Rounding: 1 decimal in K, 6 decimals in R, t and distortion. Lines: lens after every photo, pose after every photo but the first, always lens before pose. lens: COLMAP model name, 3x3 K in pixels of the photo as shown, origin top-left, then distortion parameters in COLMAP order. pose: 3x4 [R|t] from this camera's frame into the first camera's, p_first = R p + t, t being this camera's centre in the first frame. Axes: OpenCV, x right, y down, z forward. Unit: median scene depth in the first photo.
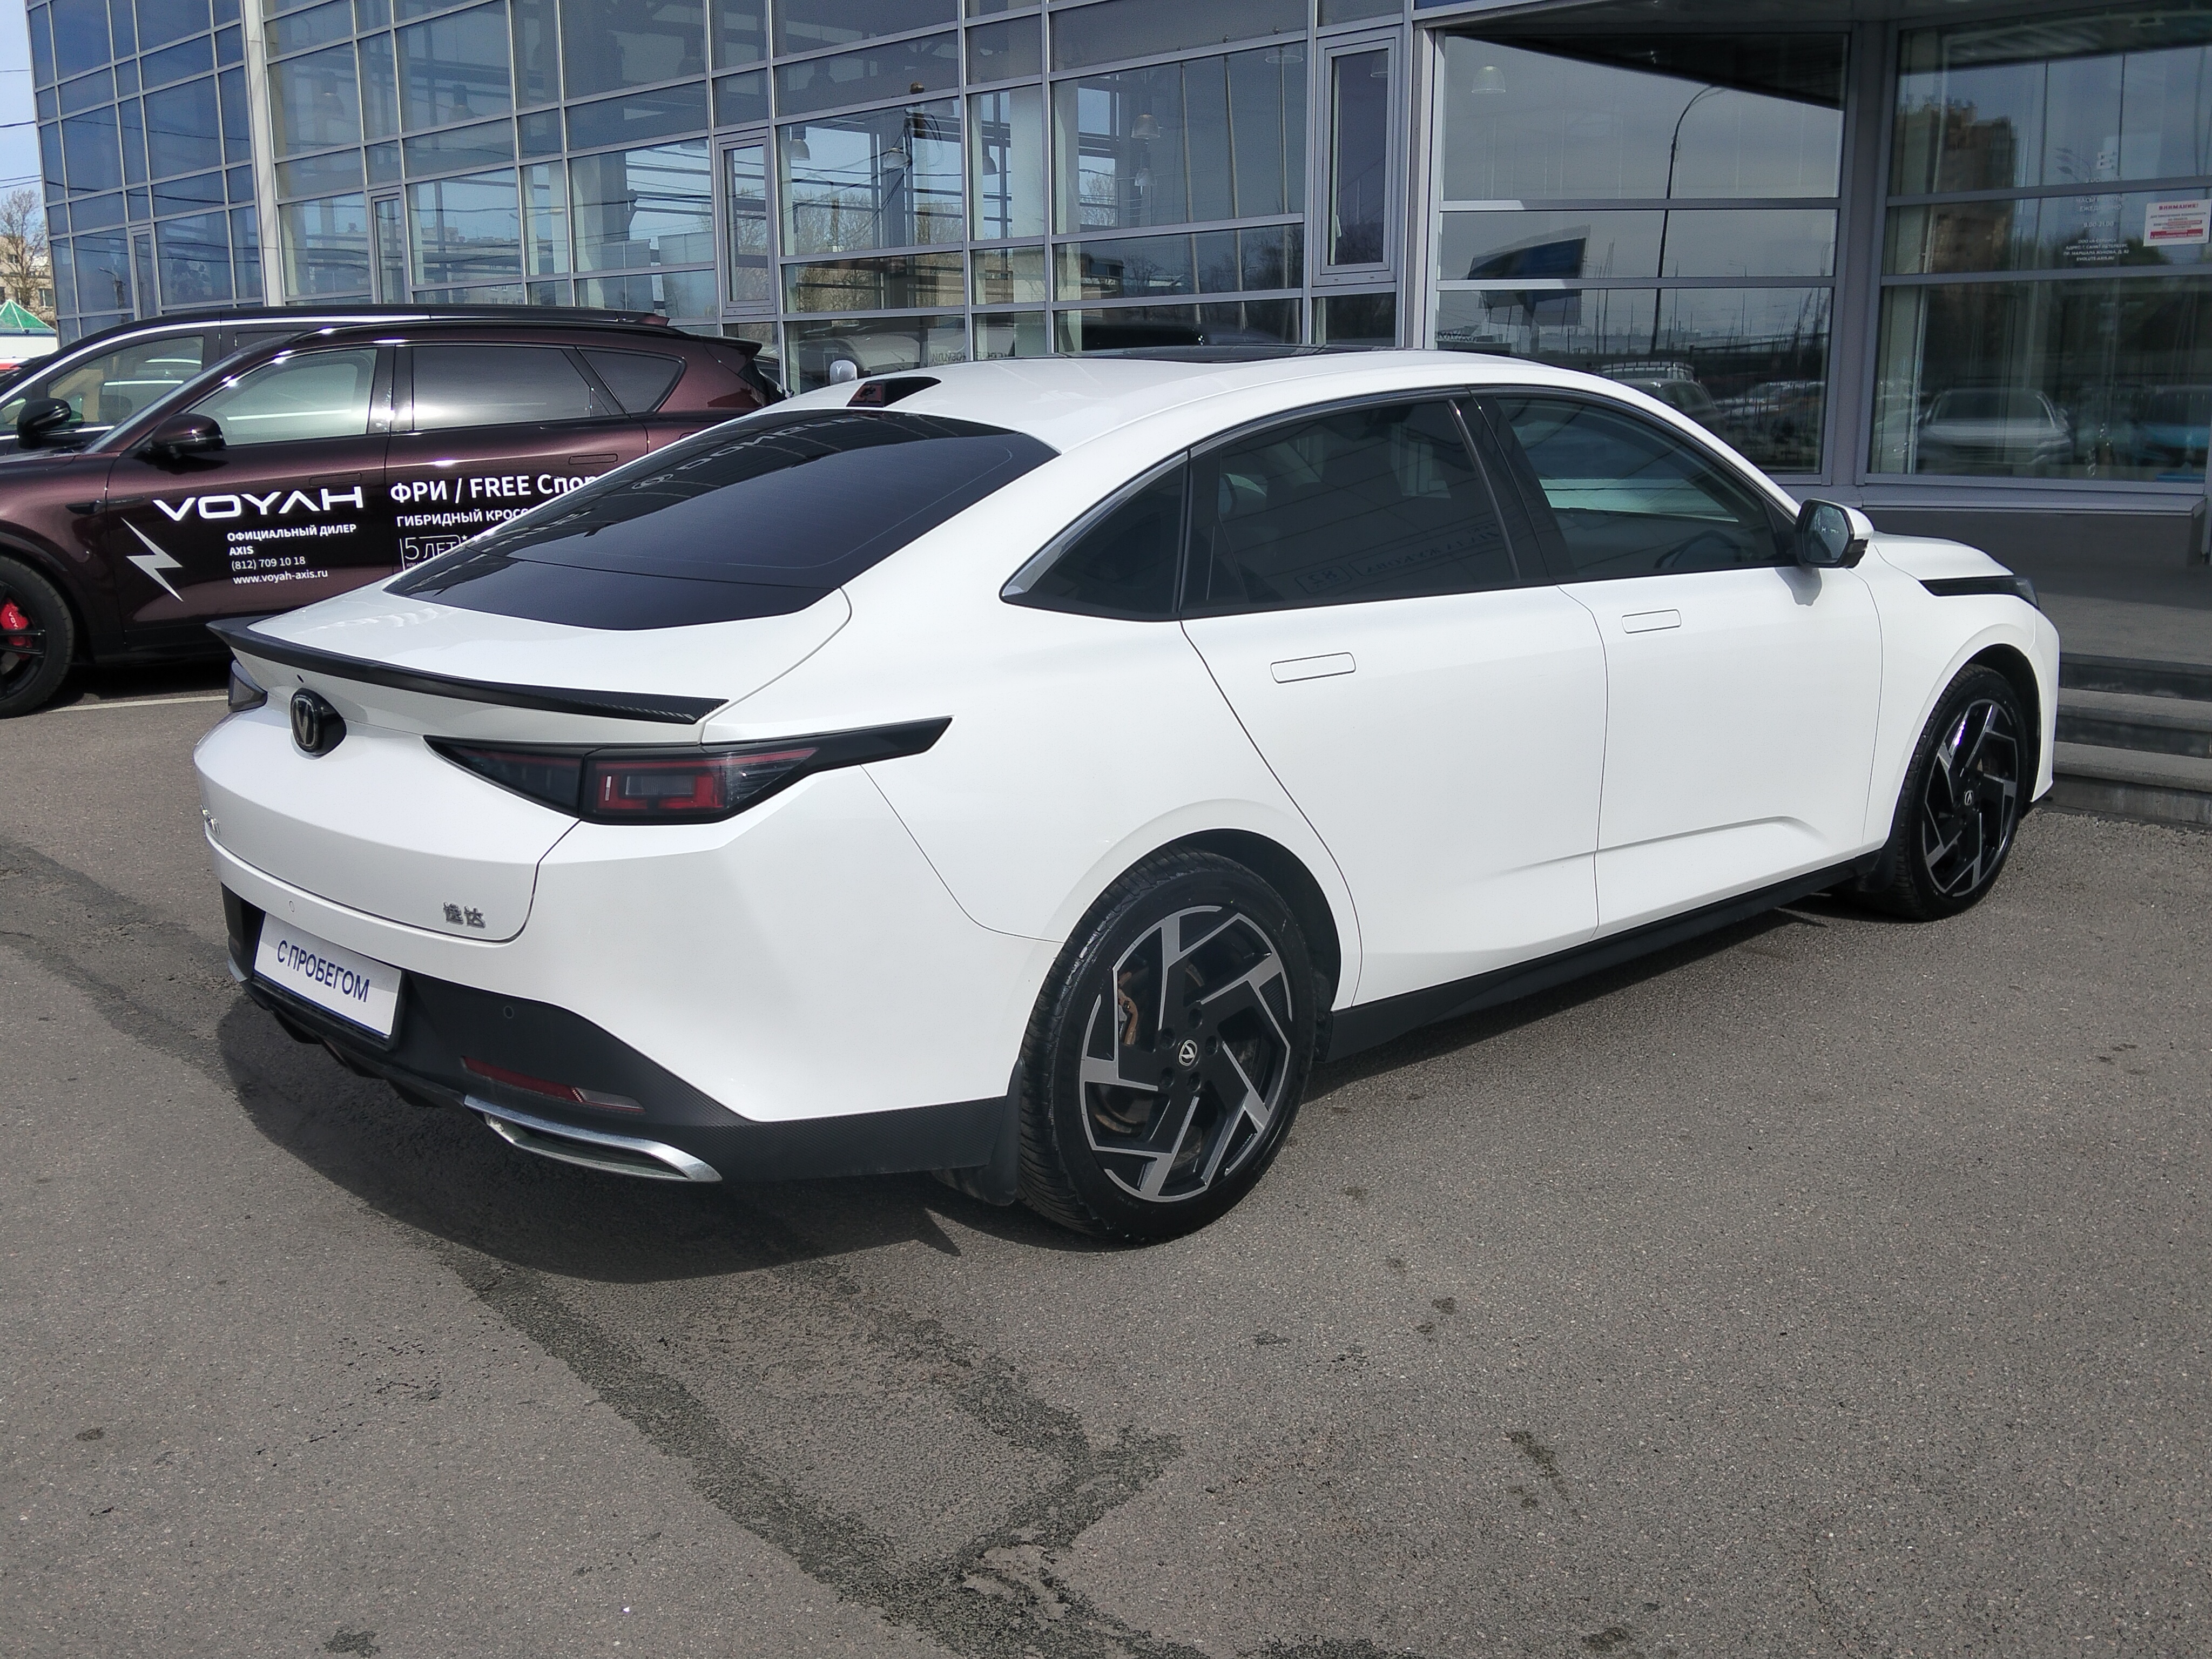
lens RADIAL K [[2033.9, 0, 1113.4], [0, 2033.9, 842.8], [0, 0, 1]] dist [-0.029855, 0.000000]
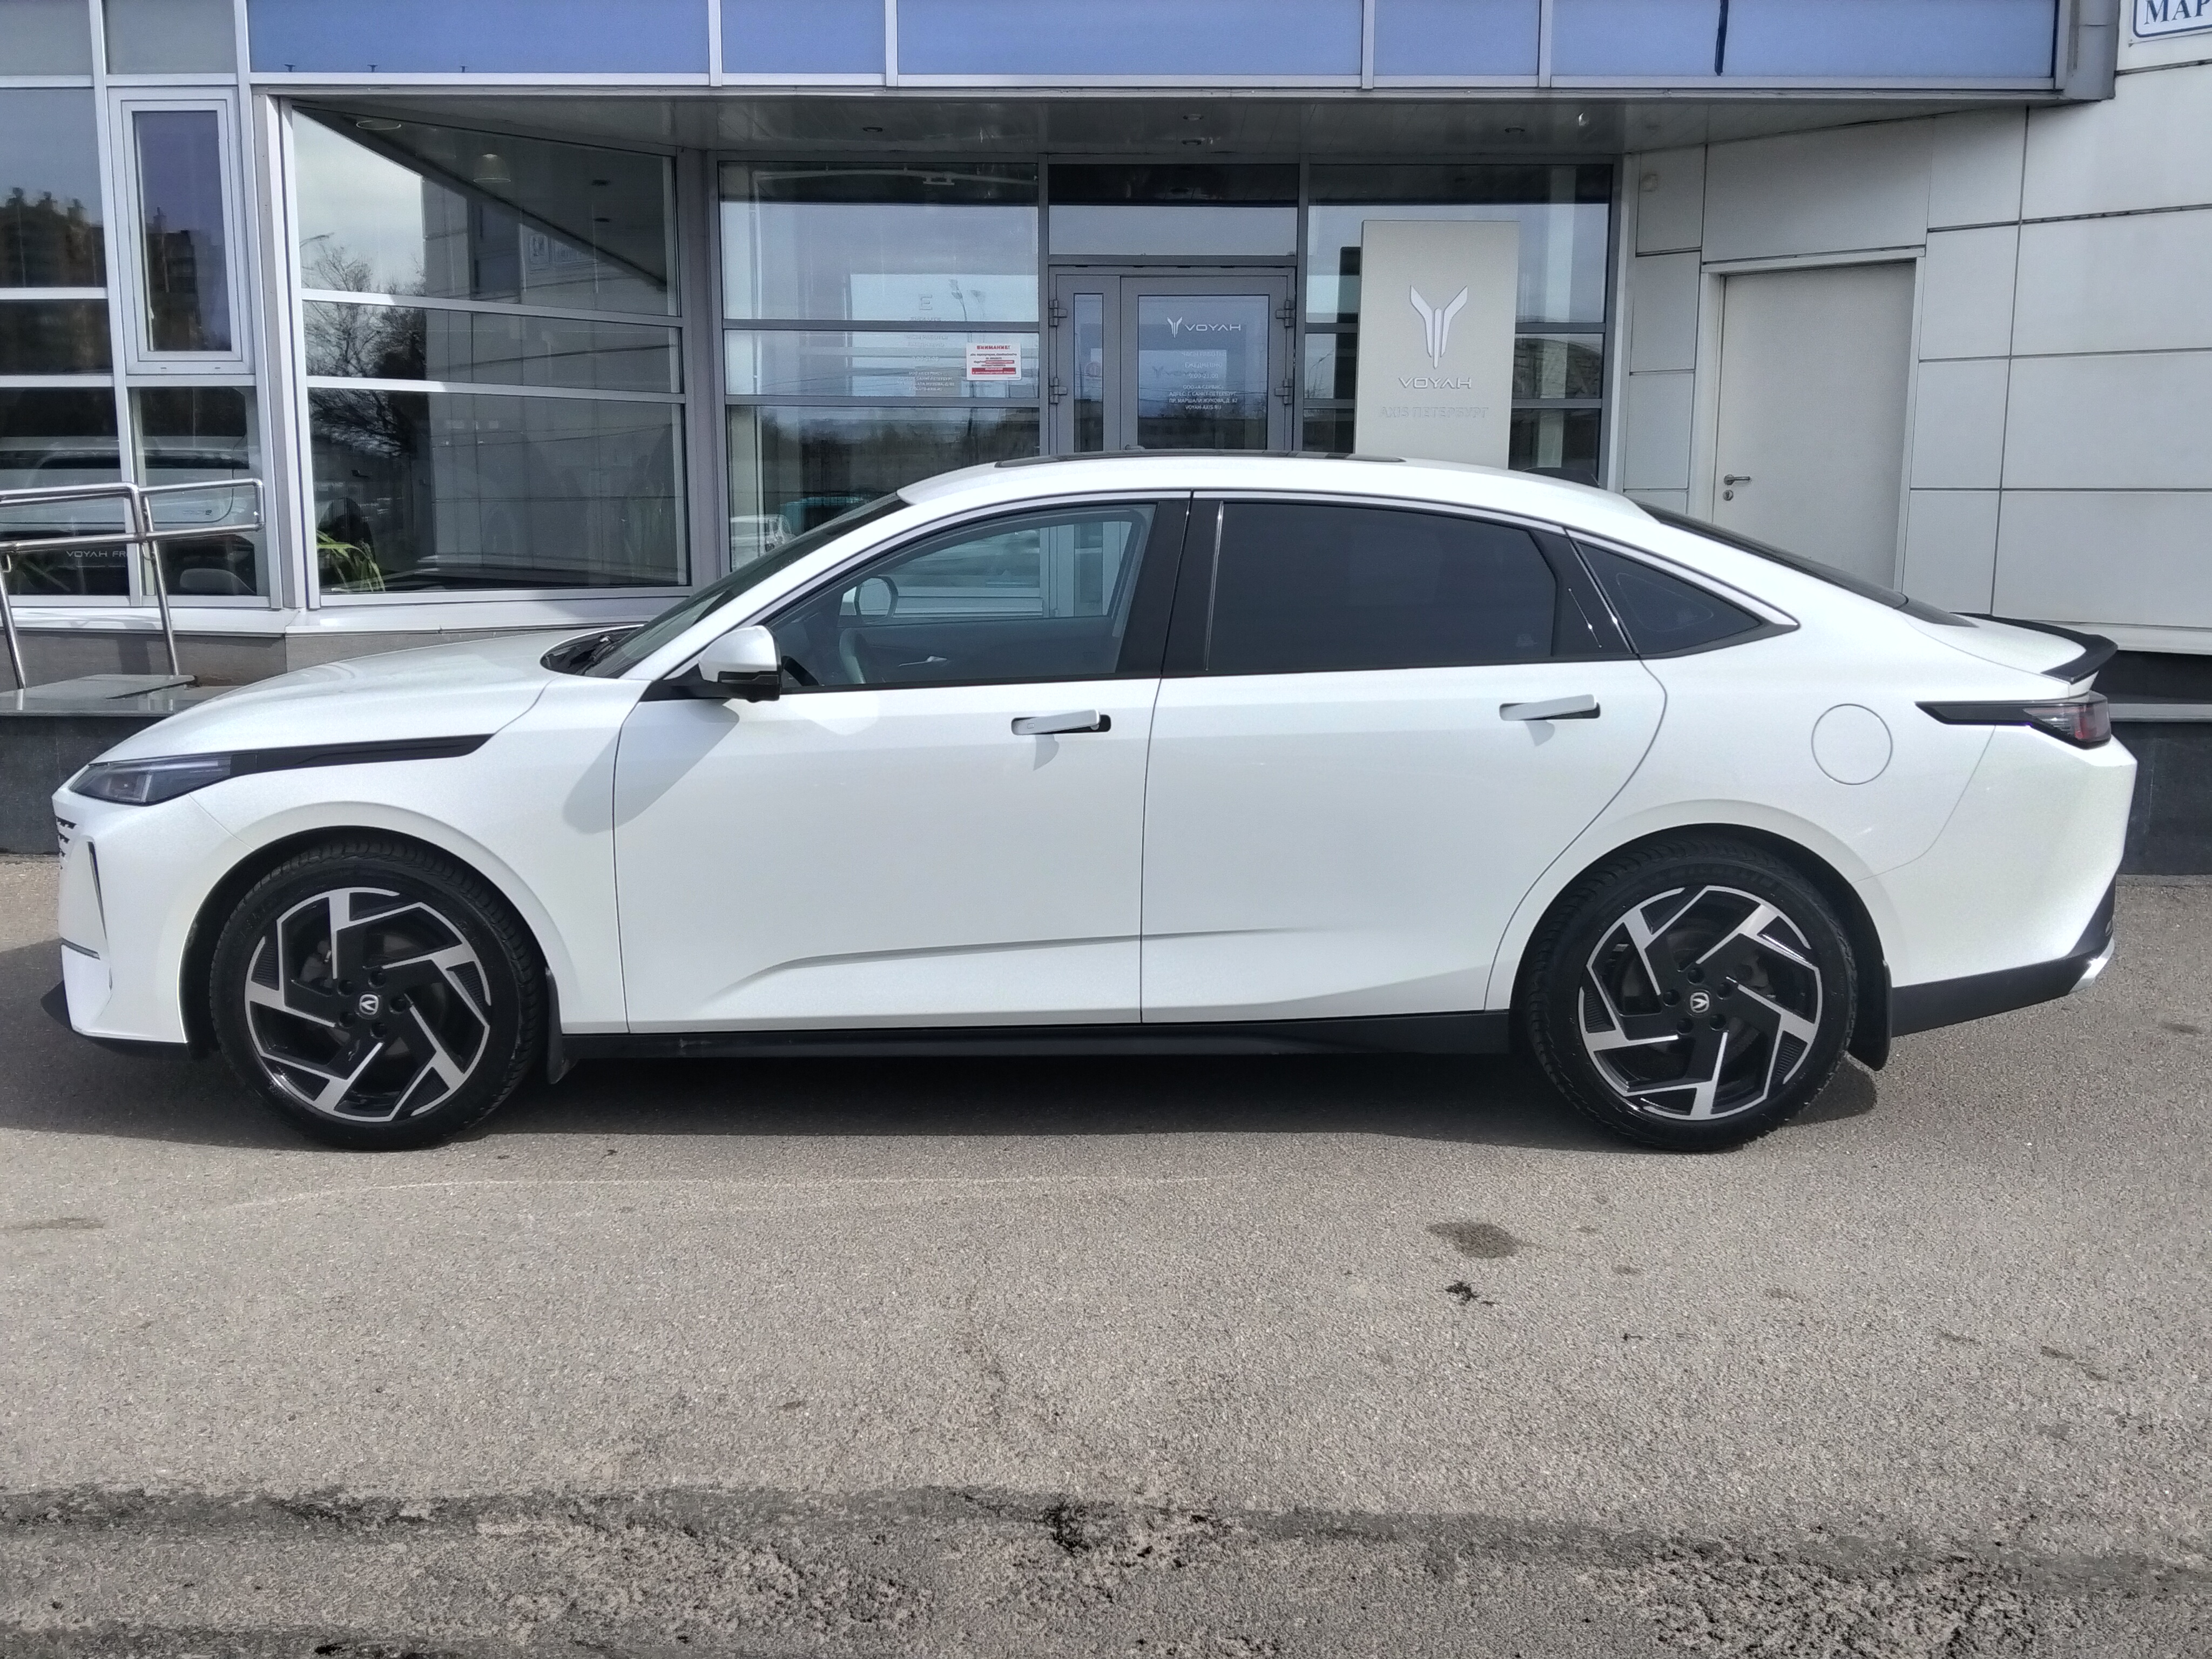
lens RADIAL K [[2033.9, 0, 1103.0], [0, 2033.9, 822.5], [0, 0, 1]] dist [-0.029855, 0.000000]
pose [[0.706323, -0.095895, 0.701364, -0.257990], [0.139327, 0.990234, -0.004921, -0.033227], [-0.694043, 0.101195, 0.712786, 0.159436]]
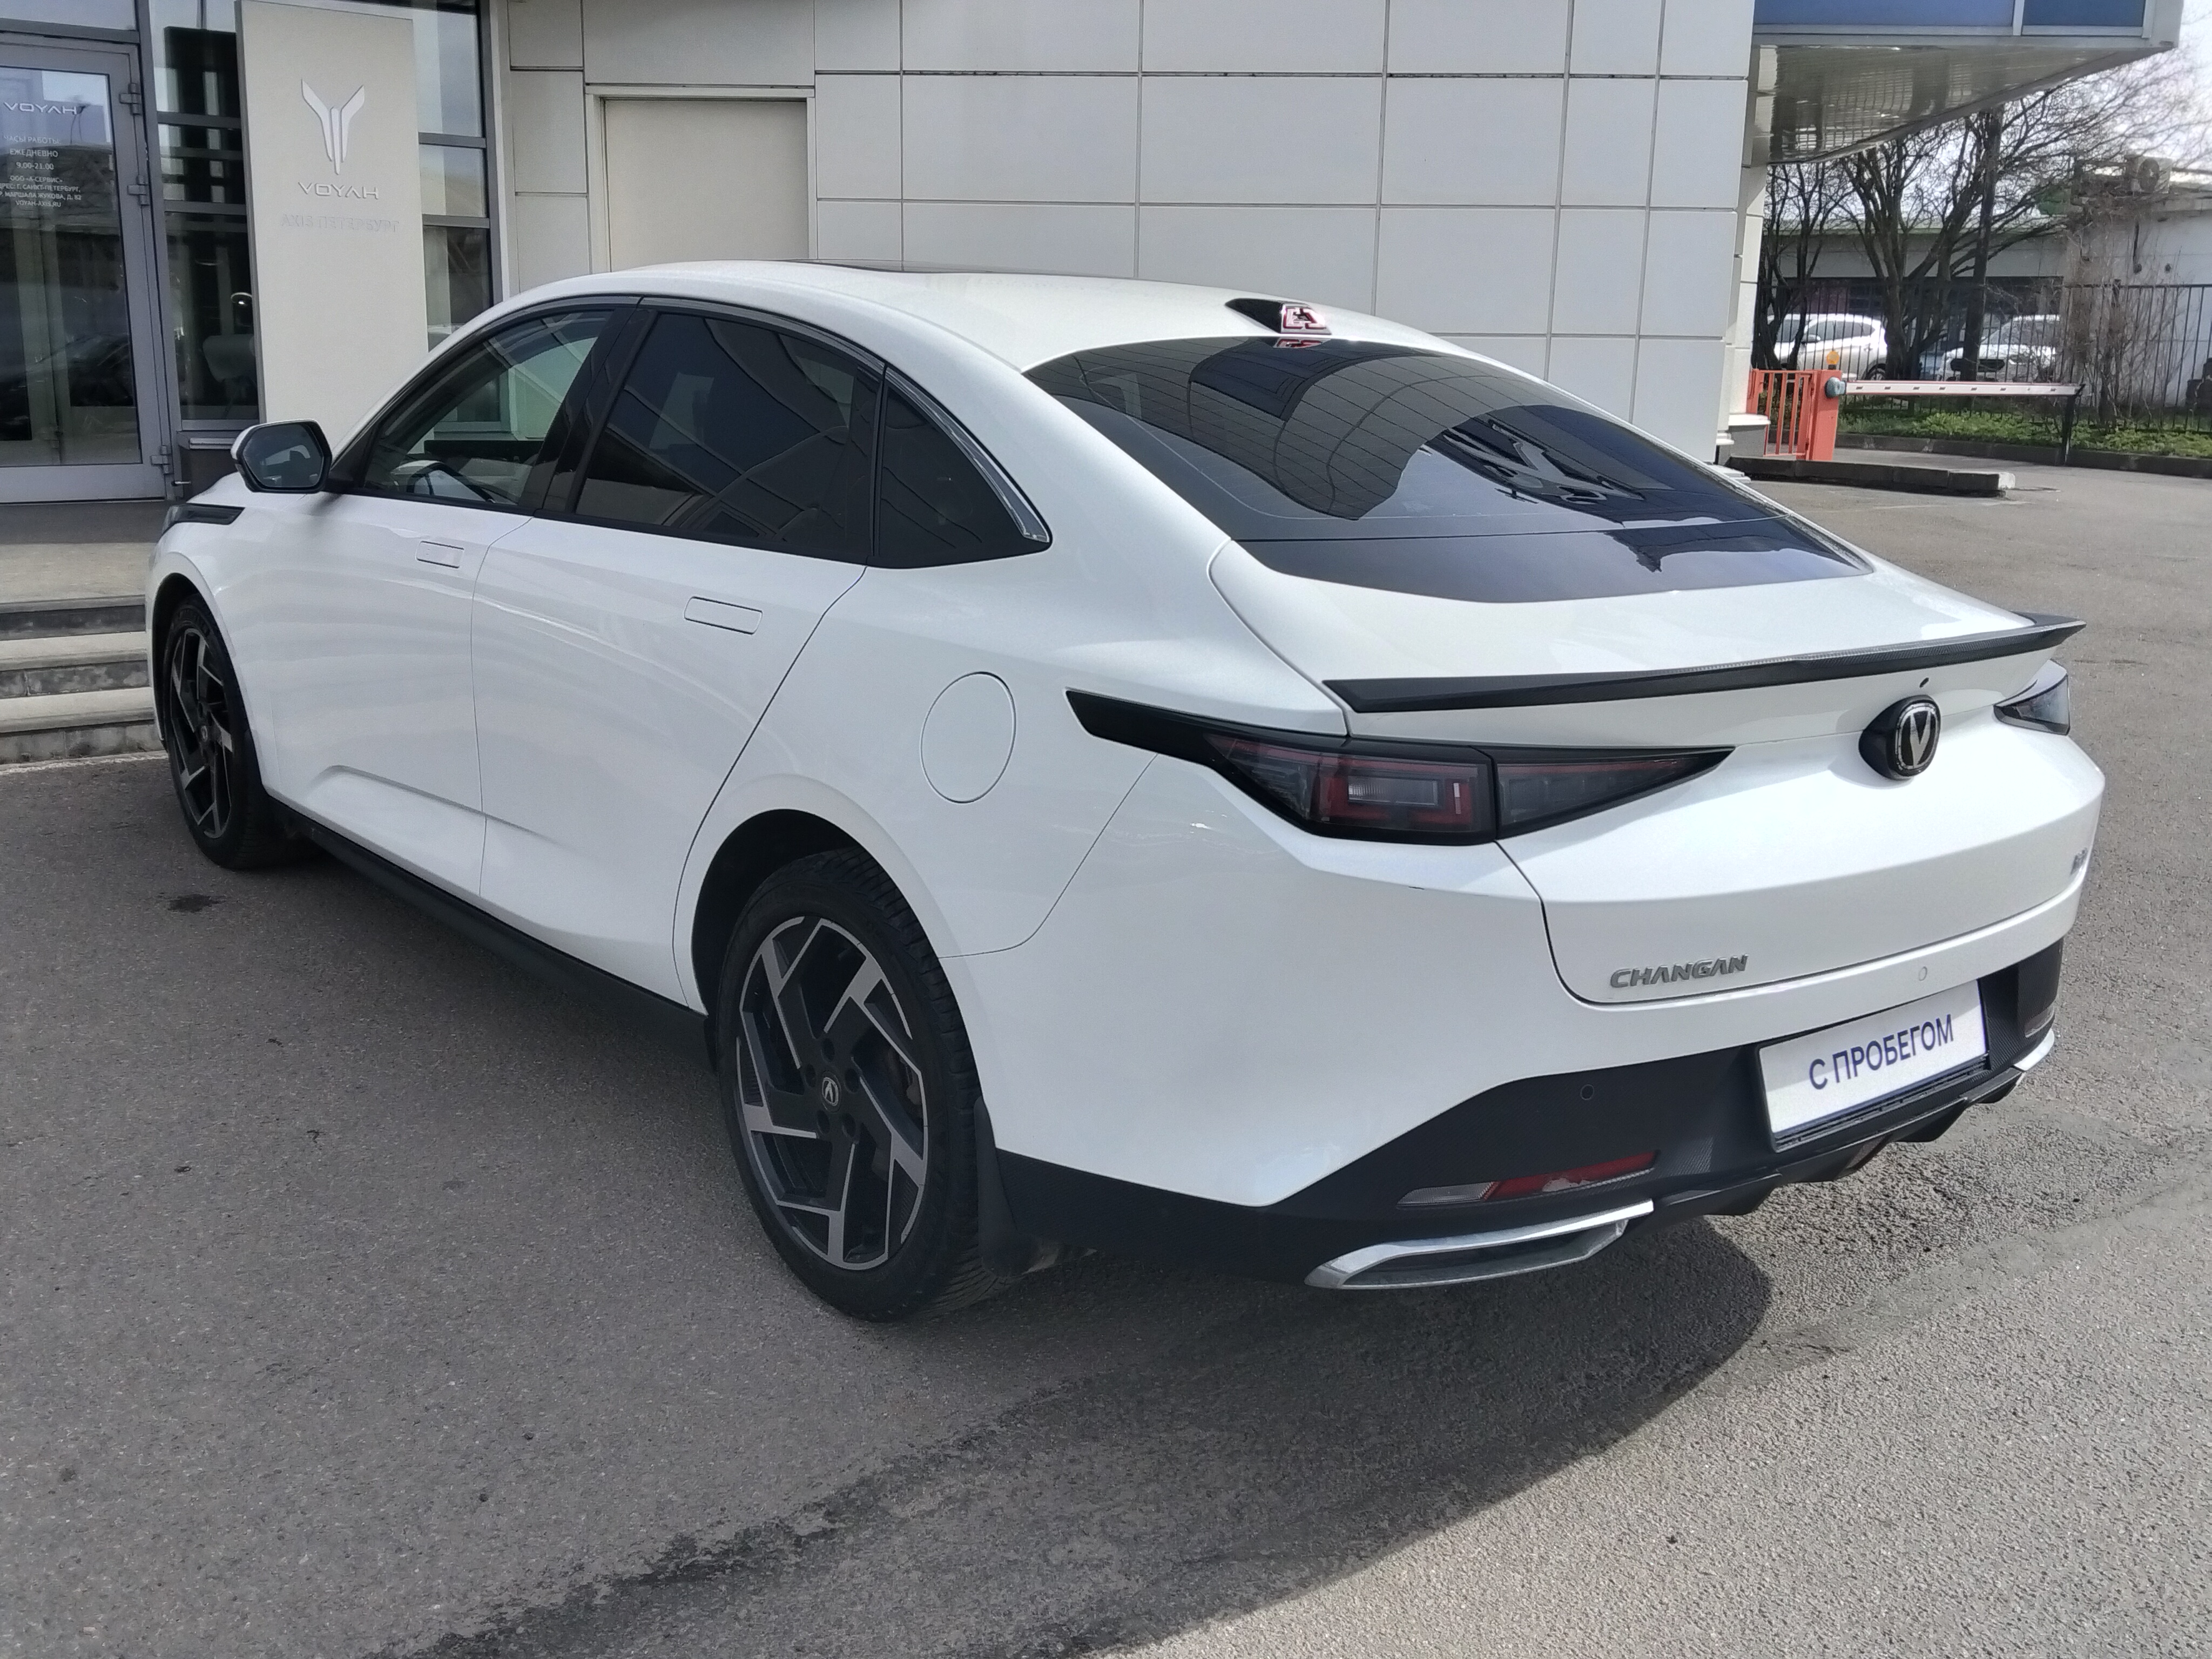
lens RADIAL K [[2033.9, 0, 1117.8], [0, 2033.9, 831.3], [0, 0, 1]] dist [-0.029855, 0.000000]
pose [[0.083039, -0.213993, 0.973299, -0.339951], [0.188233, 0.962459, 0.195550, -0.067249], [-0.978607, 0.166969, 0.120203, 0.344779]]
